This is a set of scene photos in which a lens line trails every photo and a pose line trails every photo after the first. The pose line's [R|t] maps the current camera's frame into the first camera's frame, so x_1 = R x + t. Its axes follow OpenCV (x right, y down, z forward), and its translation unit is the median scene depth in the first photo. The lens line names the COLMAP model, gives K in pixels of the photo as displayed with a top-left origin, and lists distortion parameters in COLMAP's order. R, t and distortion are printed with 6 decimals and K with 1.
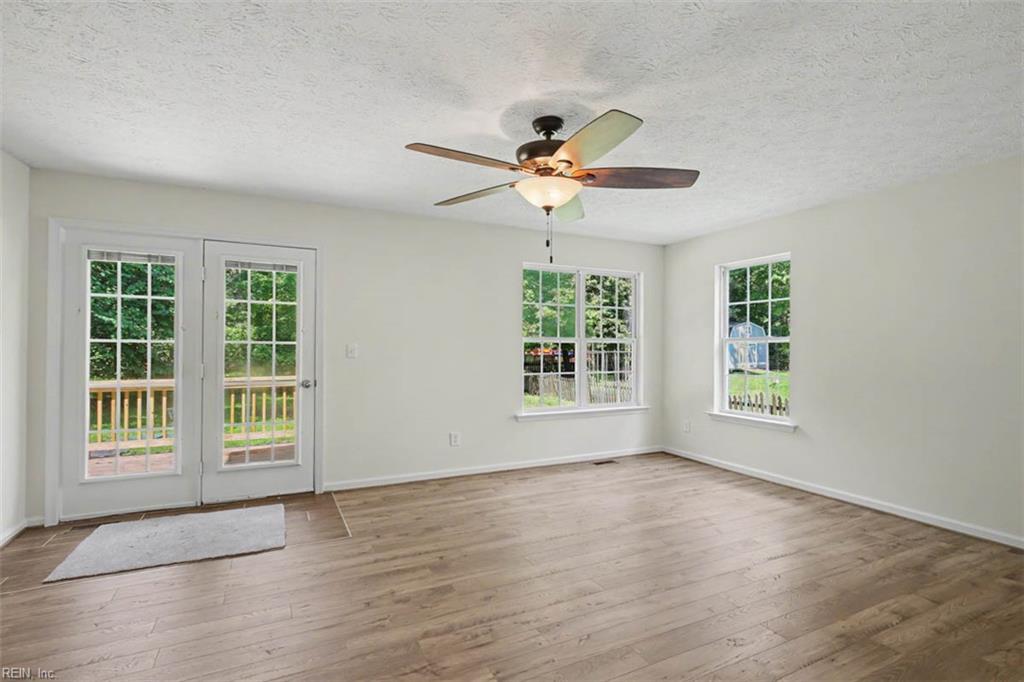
lens RADIAL K [[478.0, 0, 509.6], [0, 478.0, 338.1], [0, 0, 1]] dist [-0.005031, 0.002590]
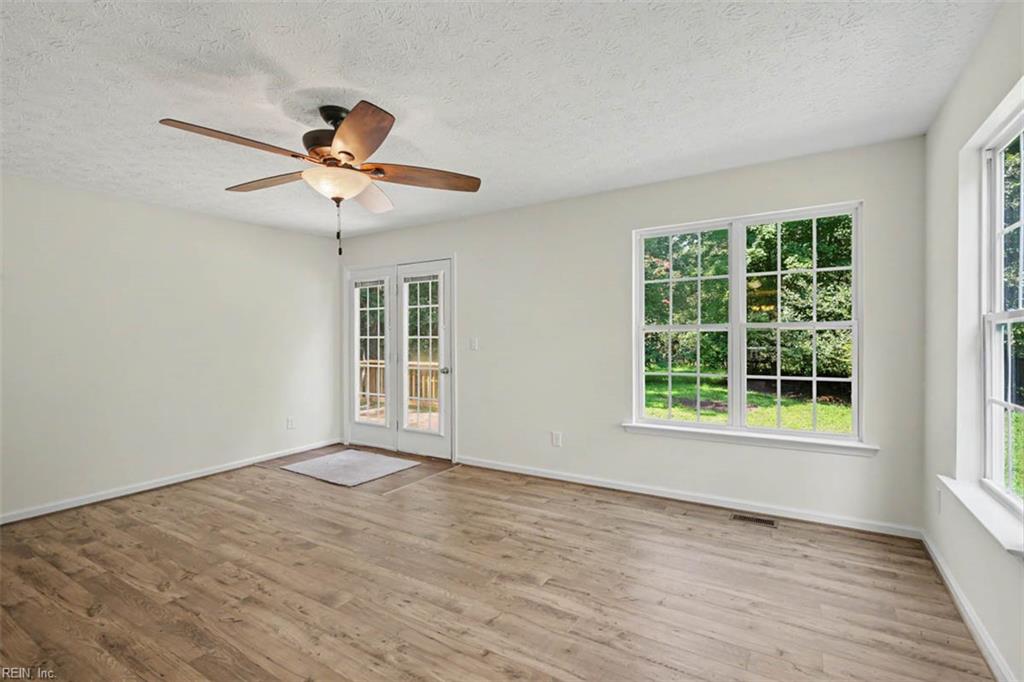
lens RADIAL K [[478.0, 0, 516.7], [0, 478.0, 349.5], [0, 0, 1]] dist [-0.005031, 0.002590]
pose [[0.549528, 0.021140, -0.835208, 0.738116], [0.021546, 0.998989, 0.039462, -0.003974], [0.835197, -0.039682, 0.548517, 0.512566]]
